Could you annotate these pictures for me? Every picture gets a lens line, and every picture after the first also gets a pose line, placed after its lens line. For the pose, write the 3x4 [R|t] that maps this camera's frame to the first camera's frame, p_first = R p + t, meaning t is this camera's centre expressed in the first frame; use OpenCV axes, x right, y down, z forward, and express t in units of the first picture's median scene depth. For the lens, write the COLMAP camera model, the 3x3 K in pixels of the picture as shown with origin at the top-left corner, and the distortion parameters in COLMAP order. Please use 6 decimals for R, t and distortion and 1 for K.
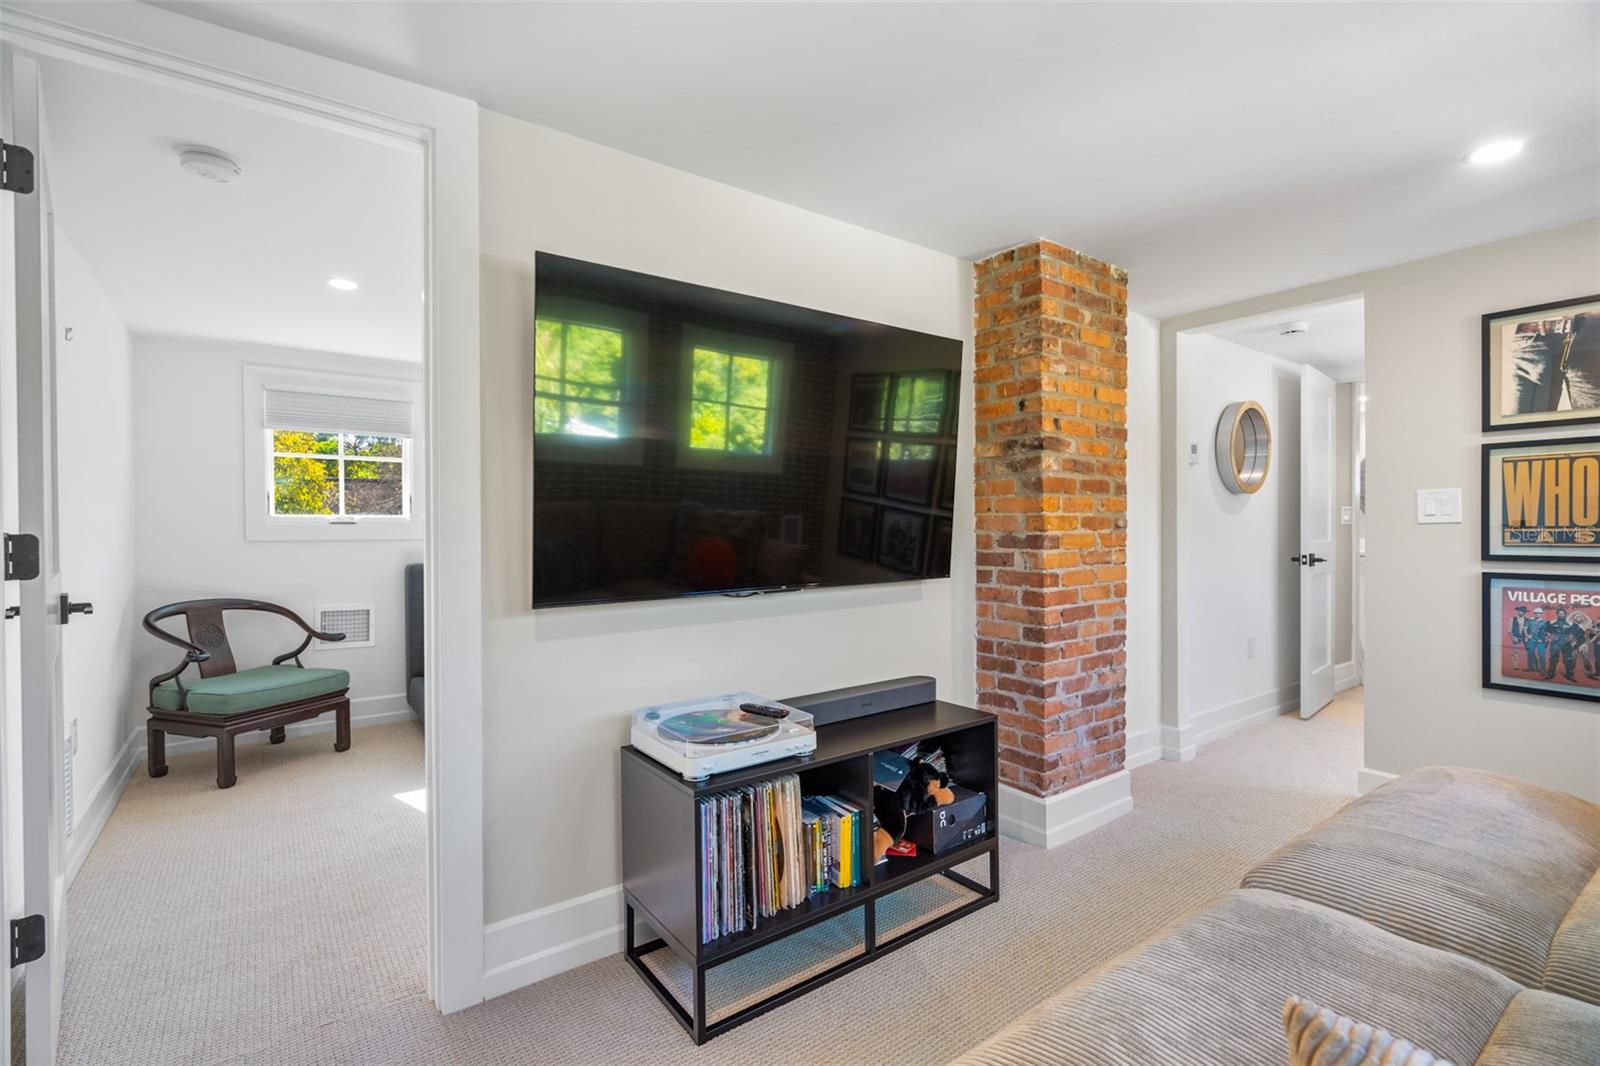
lens RADIAL K [[735.5, 0, 812.4], [0, 735.5, 538.7], [0, 0, 1]] dist [-0.002796, 0.002332]
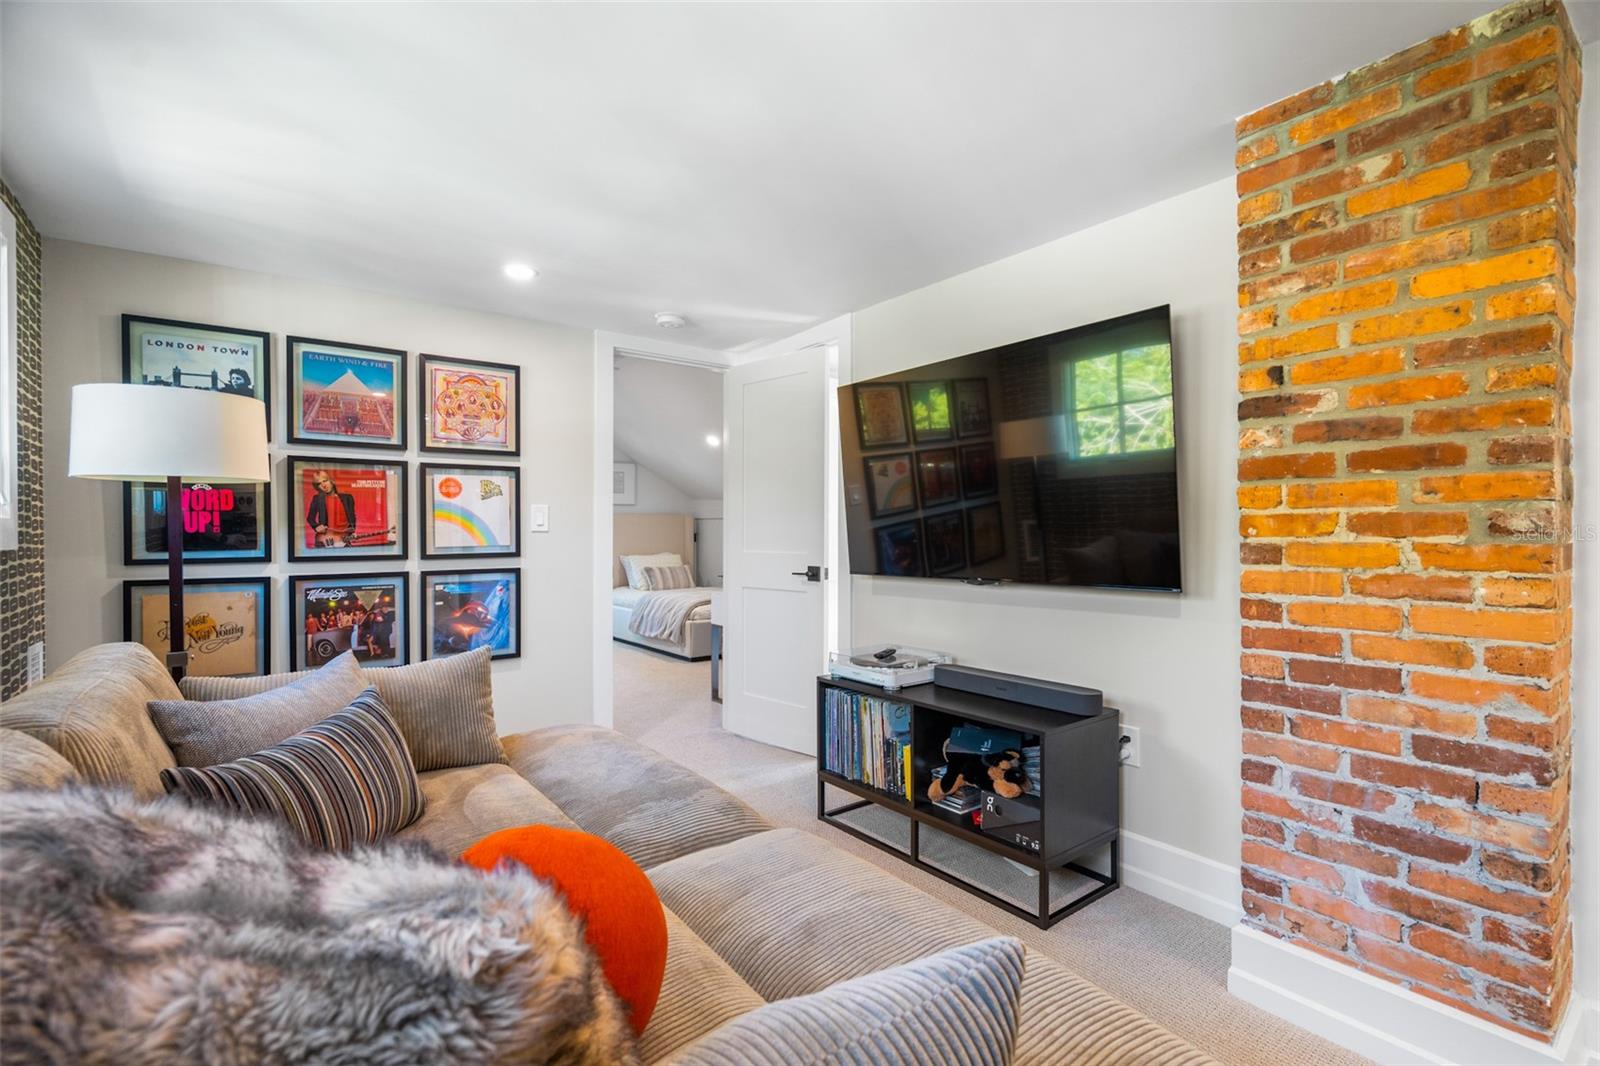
lens RADIAL K [[735.5, 0, 822.9], [0, 735.5, 535.1], [0, 0, 1]] dist [-0.002796, 0.002332]
pose [[0.019645, 0.010810, -0.999749, 0.949835], [-0.010259, 0.999891, 0.010610, -0.014700], [0.999754, 0.010048, 0.019754, 0.560482]]
